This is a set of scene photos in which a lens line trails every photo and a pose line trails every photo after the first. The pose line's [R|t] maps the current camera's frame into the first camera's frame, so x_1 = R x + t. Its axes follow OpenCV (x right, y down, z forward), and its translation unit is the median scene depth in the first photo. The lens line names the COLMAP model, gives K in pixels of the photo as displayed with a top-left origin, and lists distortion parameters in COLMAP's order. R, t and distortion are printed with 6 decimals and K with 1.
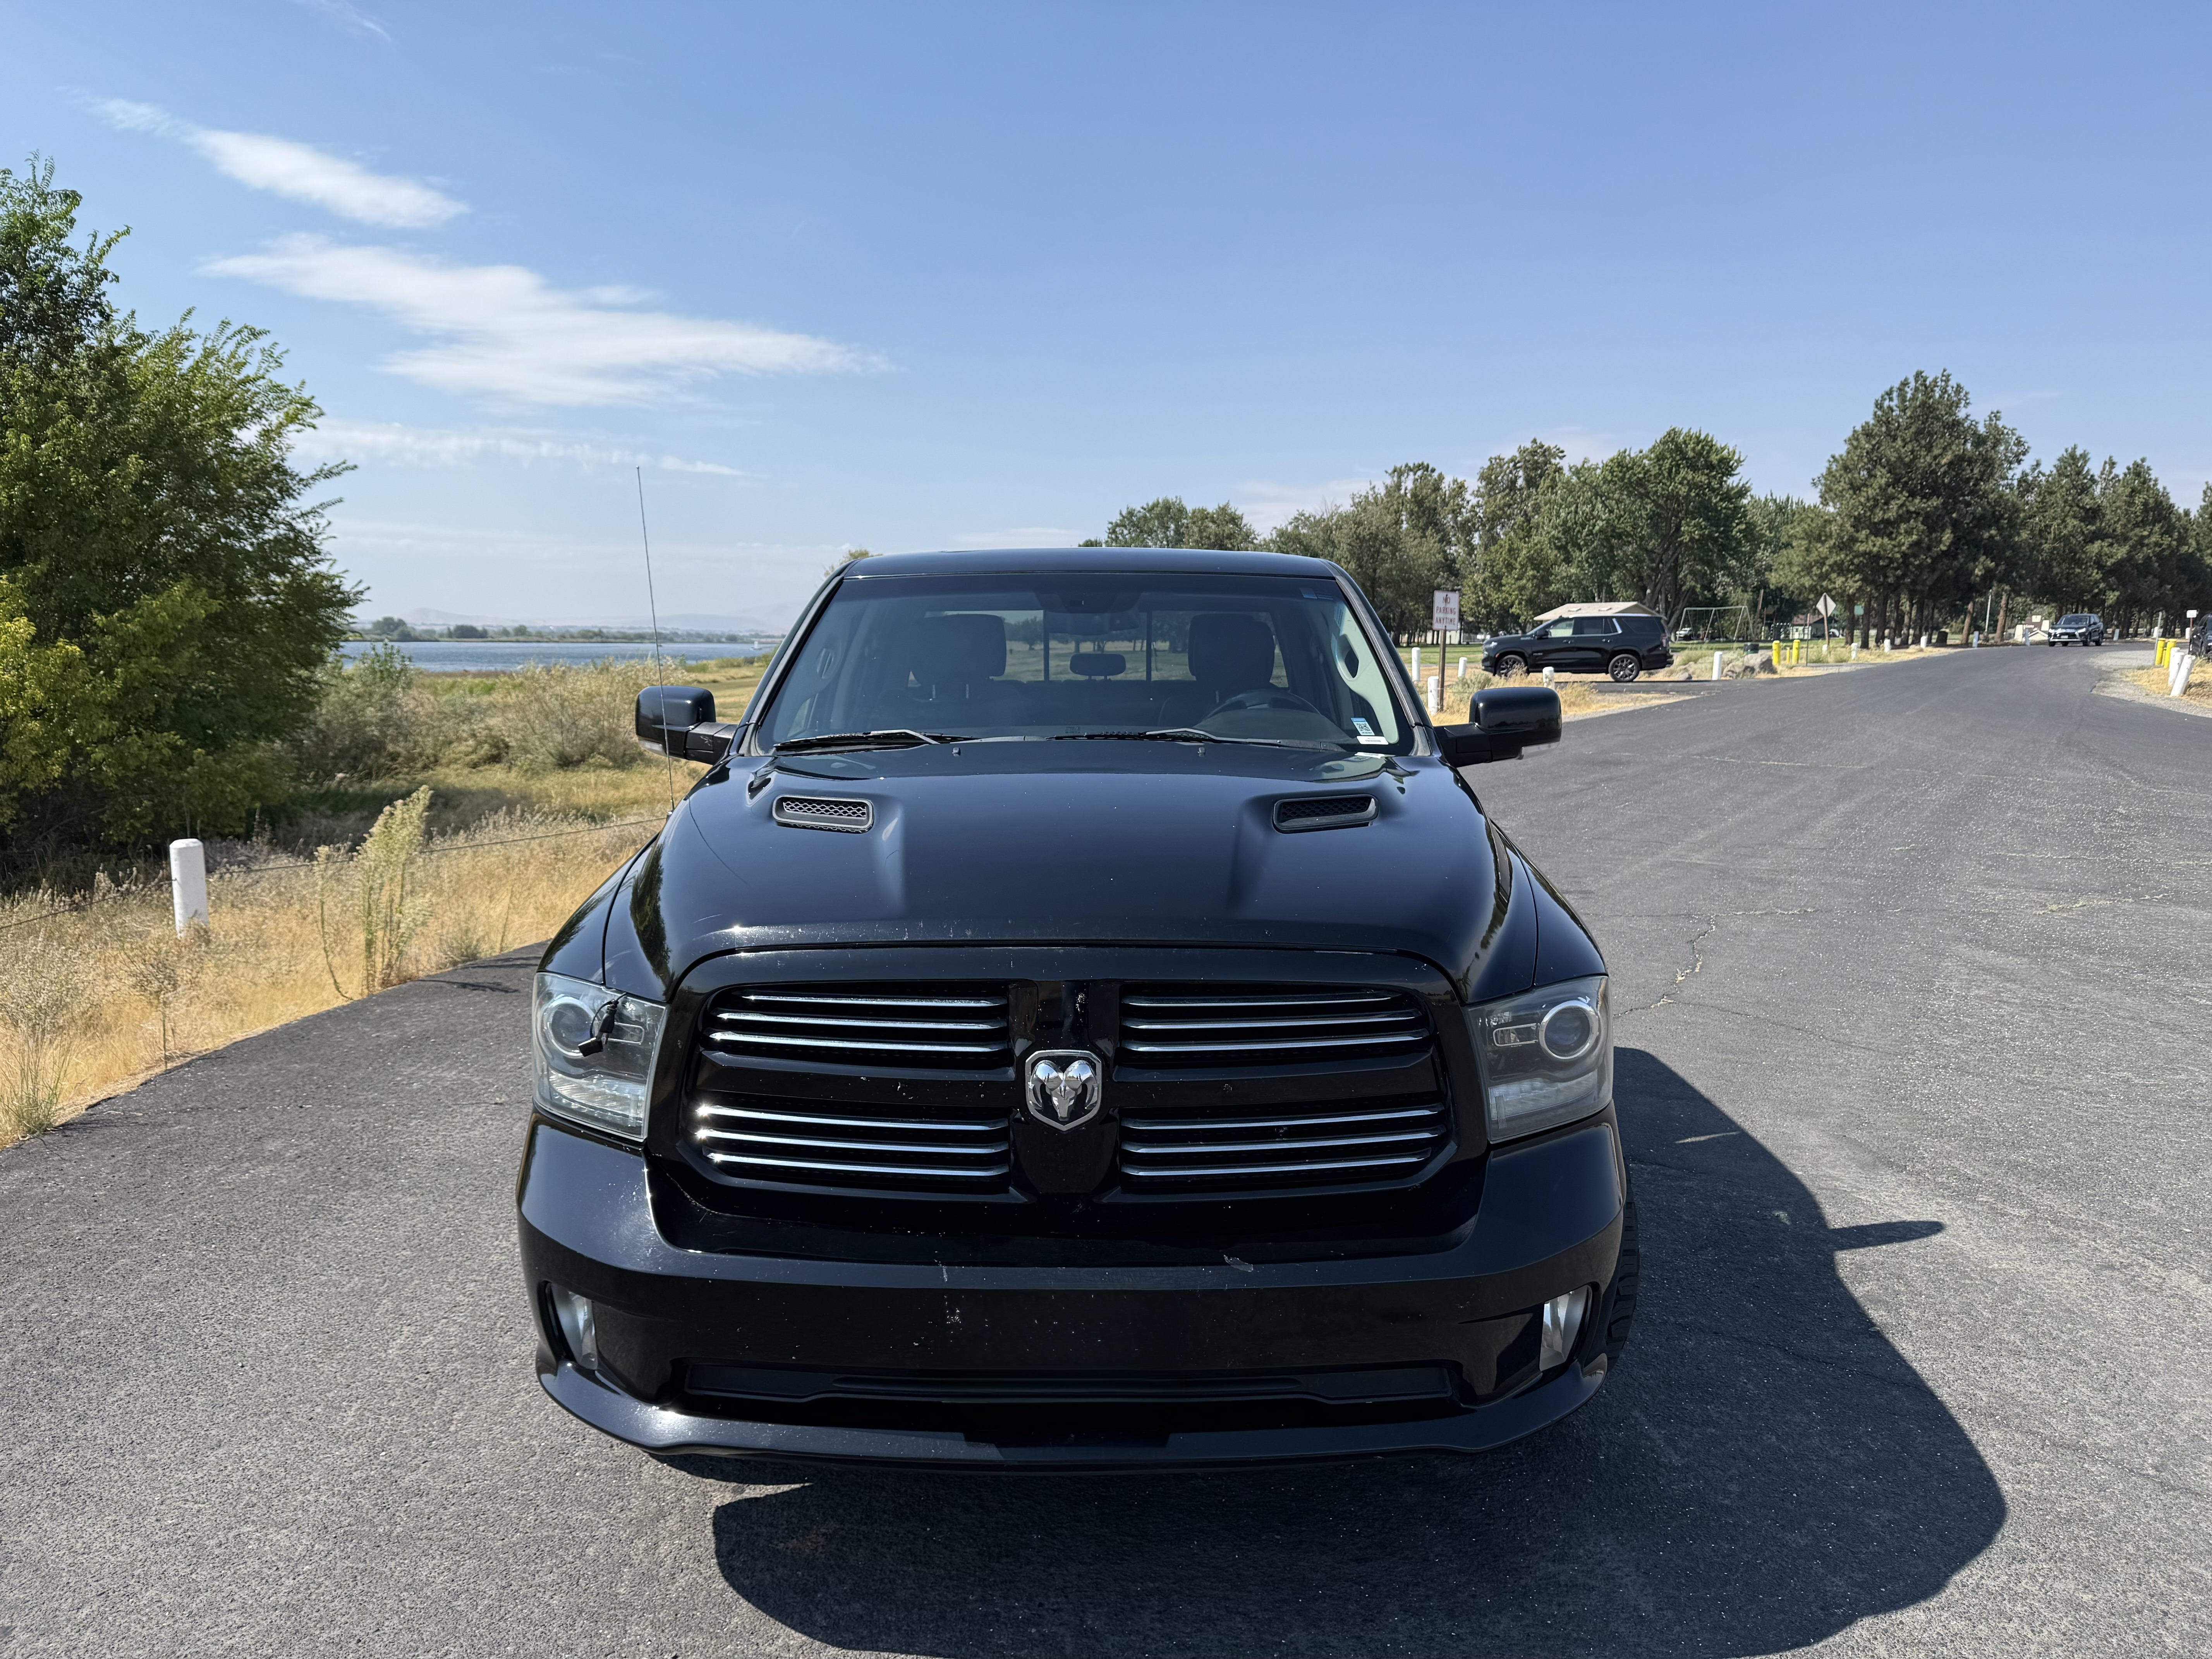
lens RADIAL K [[1545.9, 0, 1106.0], [0, 1545.9, 829.5], [0, 0, 1]] dist [0.012262, 0.000972]
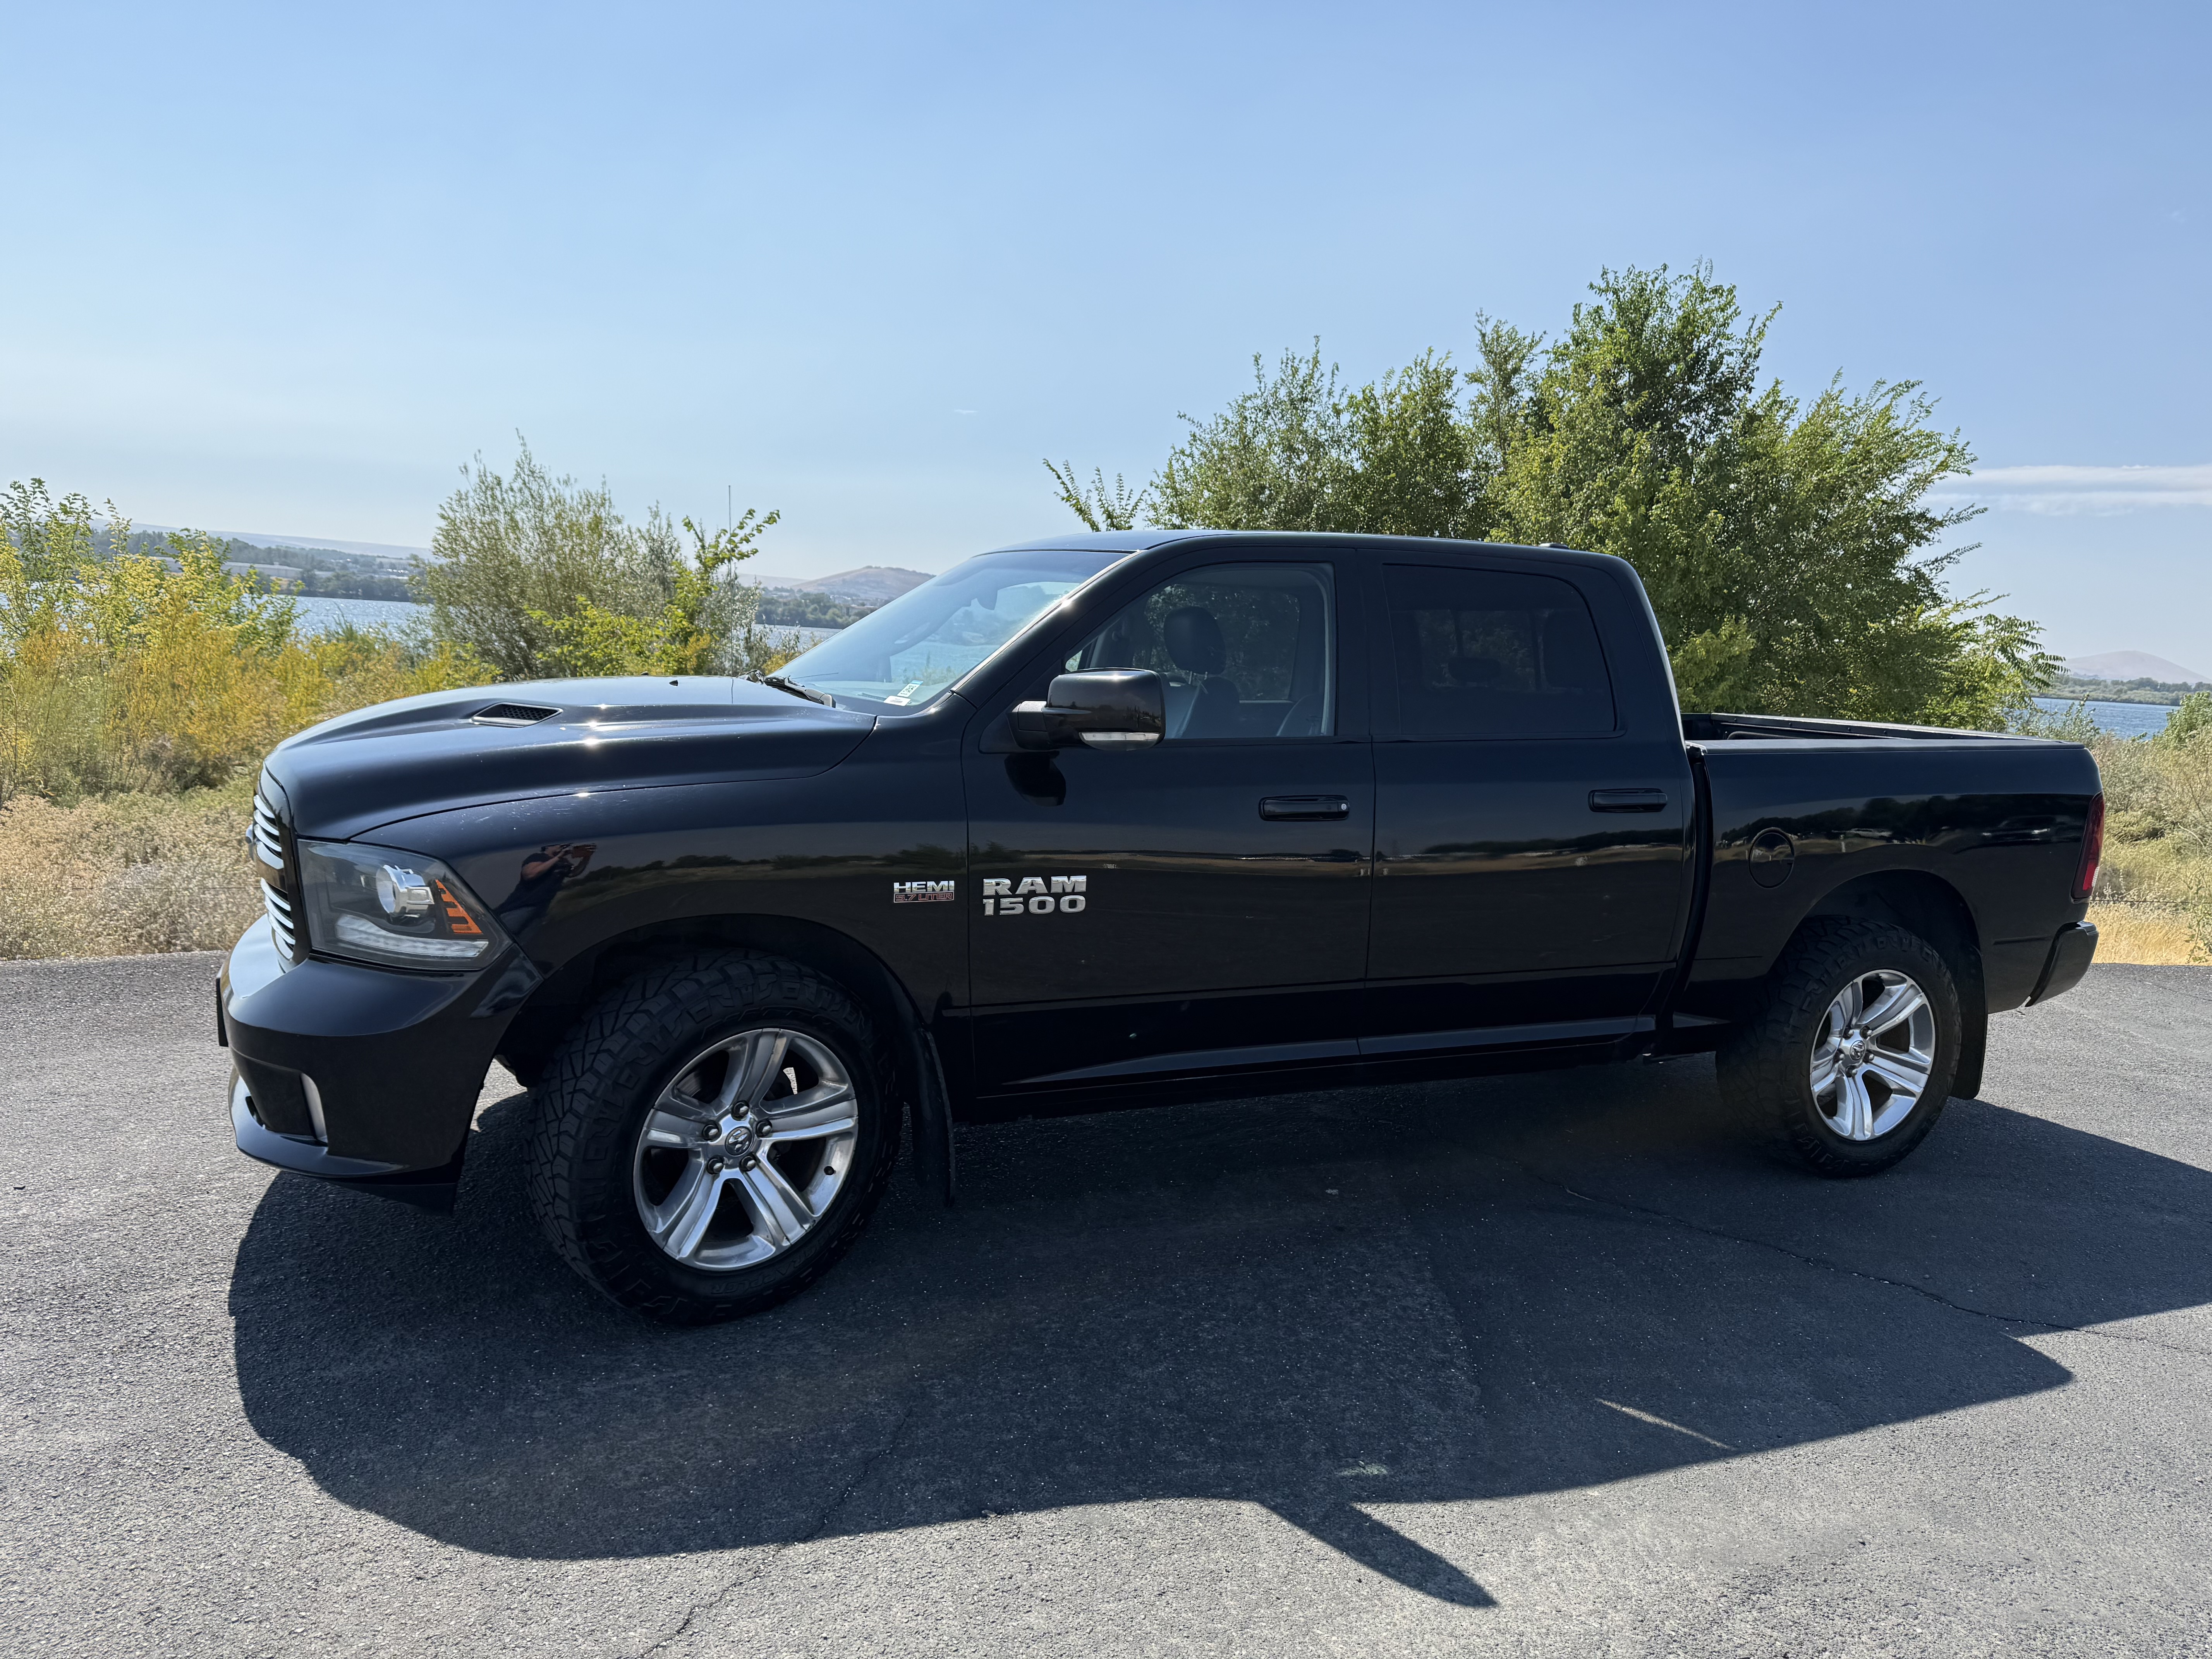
lens RADIAL K [[1573.6, 0, 1106.0], [0, 1573.6, 829.5], [0, 0, 1]] dist [-0.012604, -0.002680]
pose [[0.405609, 0.119542, -0.906196, 0.241431], [-0.159043, 0.985518, 0.058819, -0.009492], [0.900104, 0.120267, 0.418747, 0.148631]]
